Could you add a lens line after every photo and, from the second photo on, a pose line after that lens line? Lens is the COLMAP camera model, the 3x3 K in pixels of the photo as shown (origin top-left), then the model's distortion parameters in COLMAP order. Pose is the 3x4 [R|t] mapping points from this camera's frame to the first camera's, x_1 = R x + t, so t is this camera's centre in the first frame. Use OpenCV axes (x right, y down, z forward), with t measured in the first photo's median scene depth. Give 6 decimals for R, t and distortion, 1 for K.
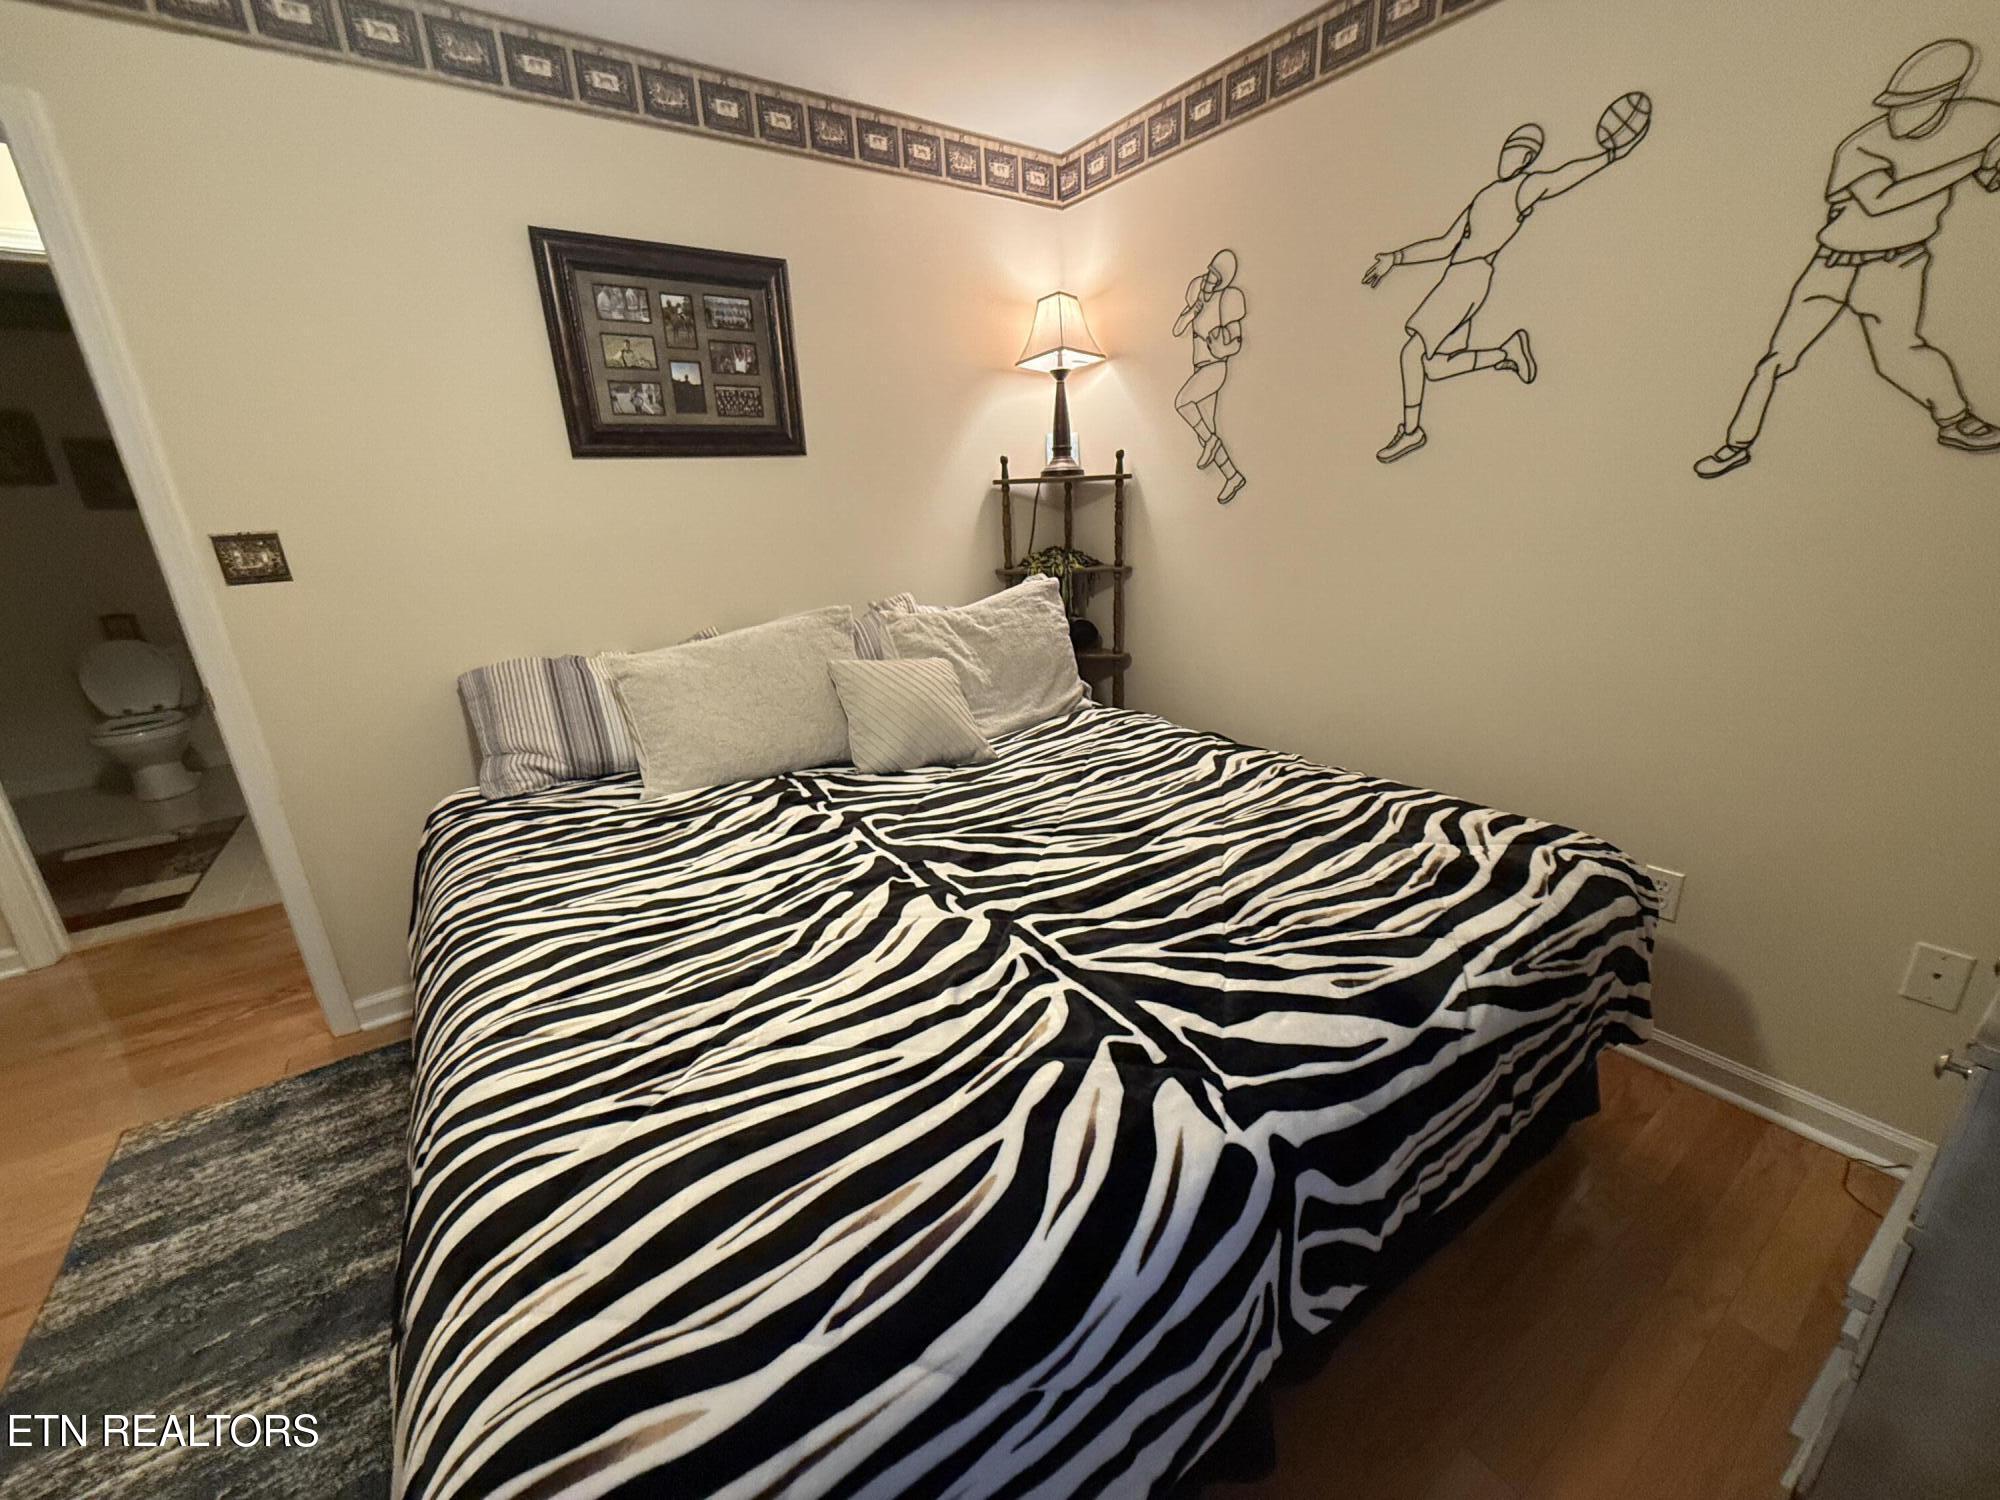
lens RADIAL K [[801.8, 0, 998.8], [0, 801.8, 752.9], [0, 0, 1]] dist [0.000206, -0.000520]
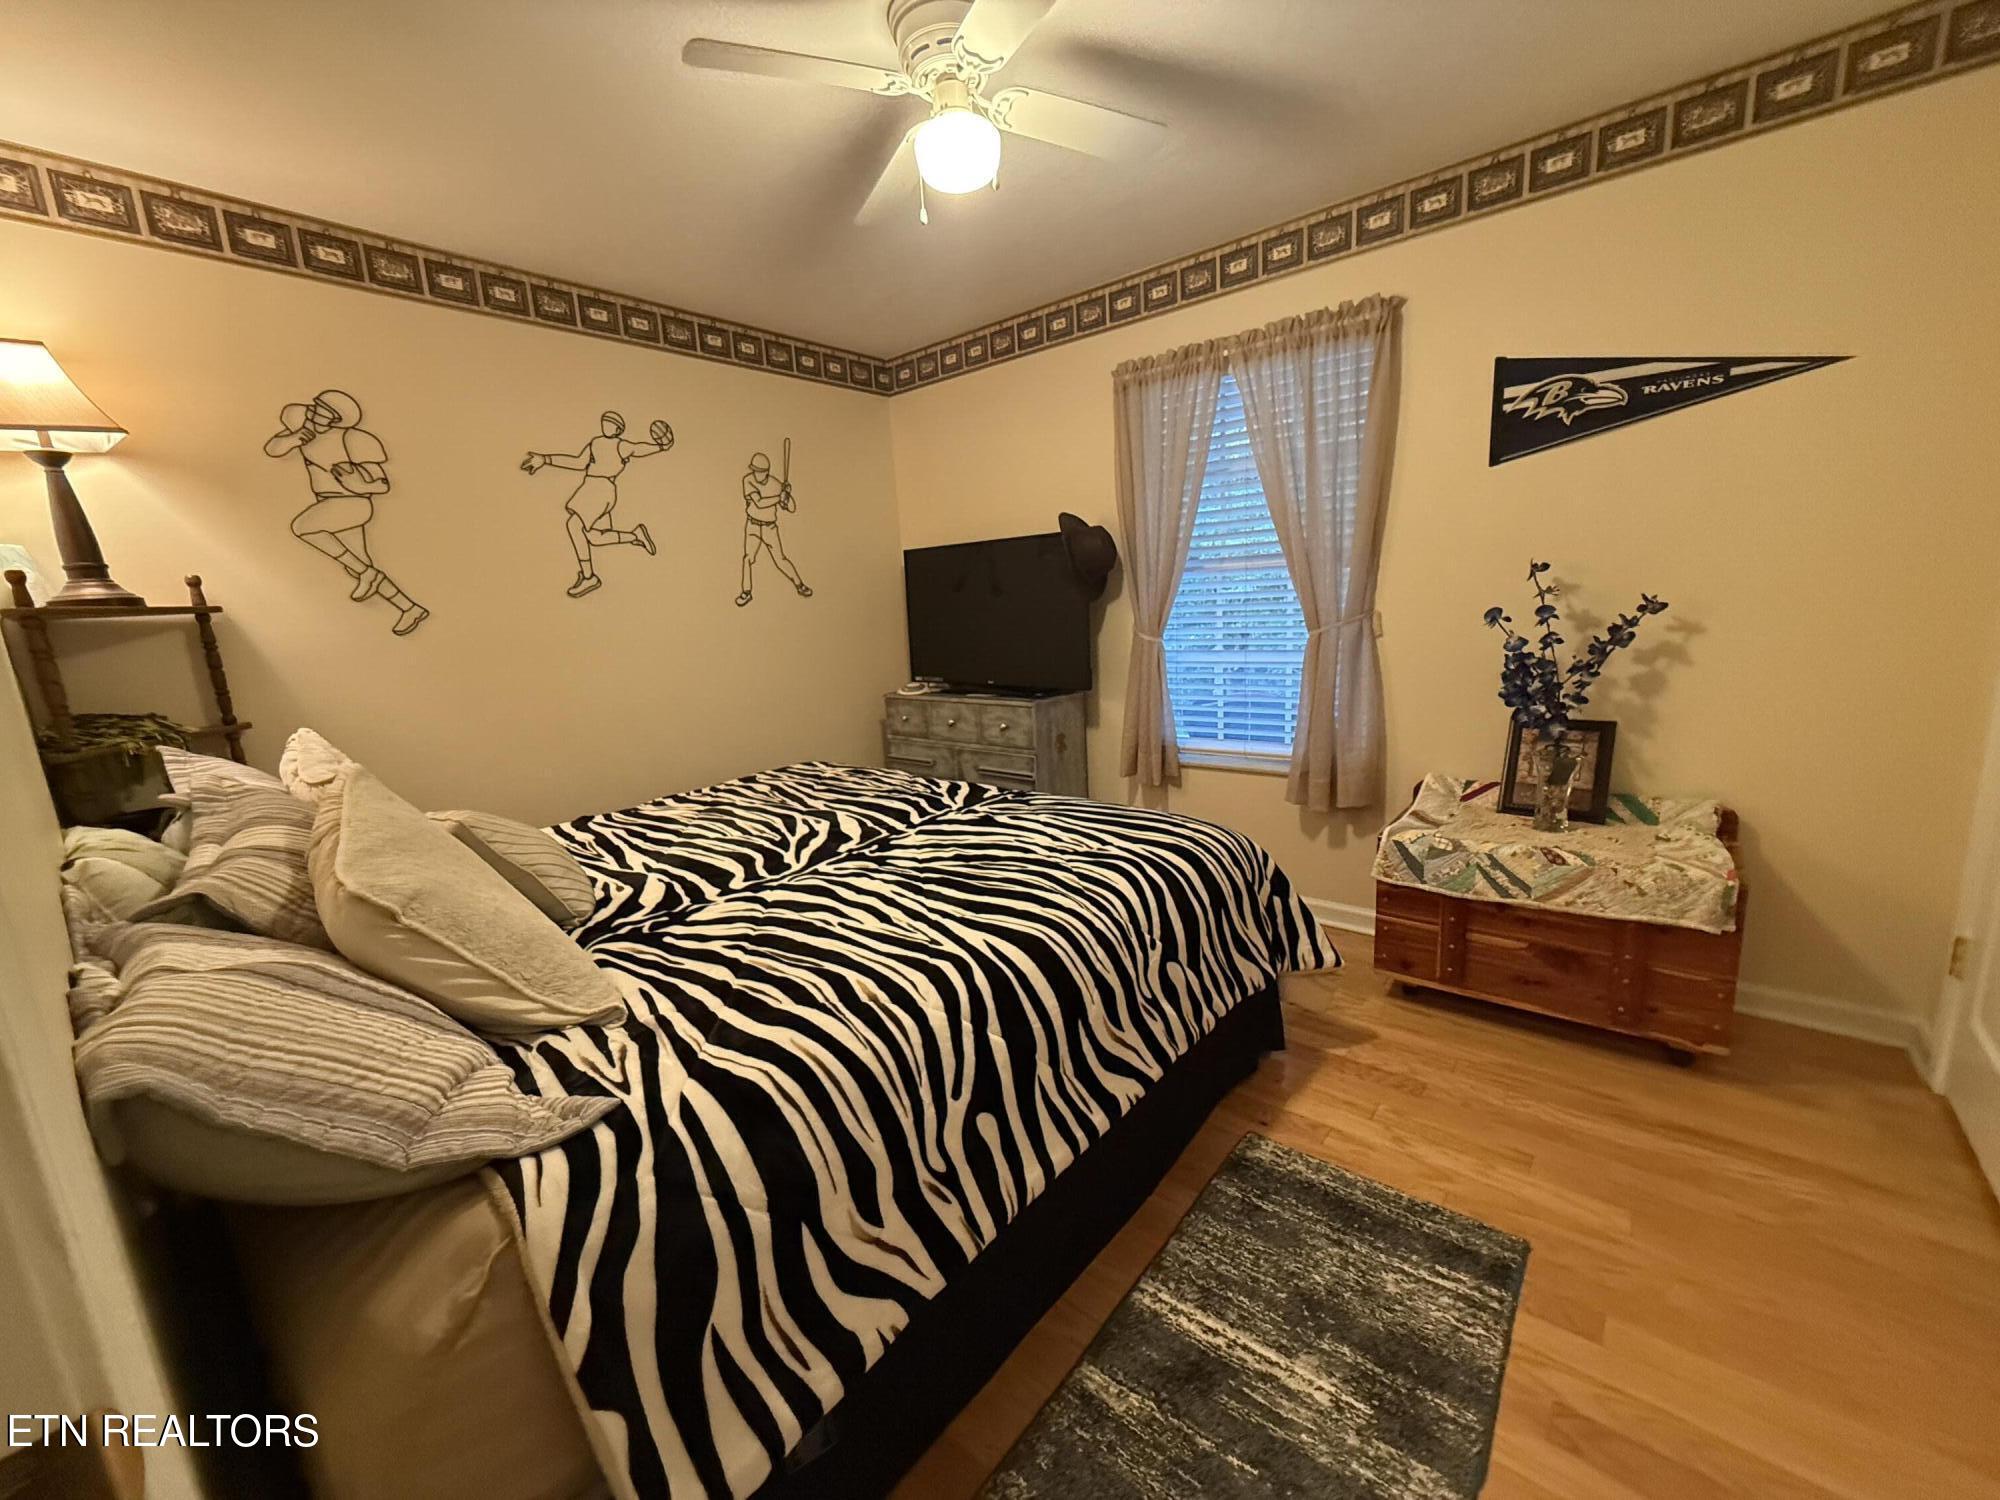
lens RADIAL K [[801.8, 0, 1002.0], [0, 801.8, 753.6], [0, 0, 1]] dist [0.000206, -0.000520]
pose [[-0.275779, -0.127641, 0.952709, -1.160003], [0.363630, 0.903632, 0.226325, -0.175579], [-0.889786, 0.408849, -0.202788, 0.790631]]
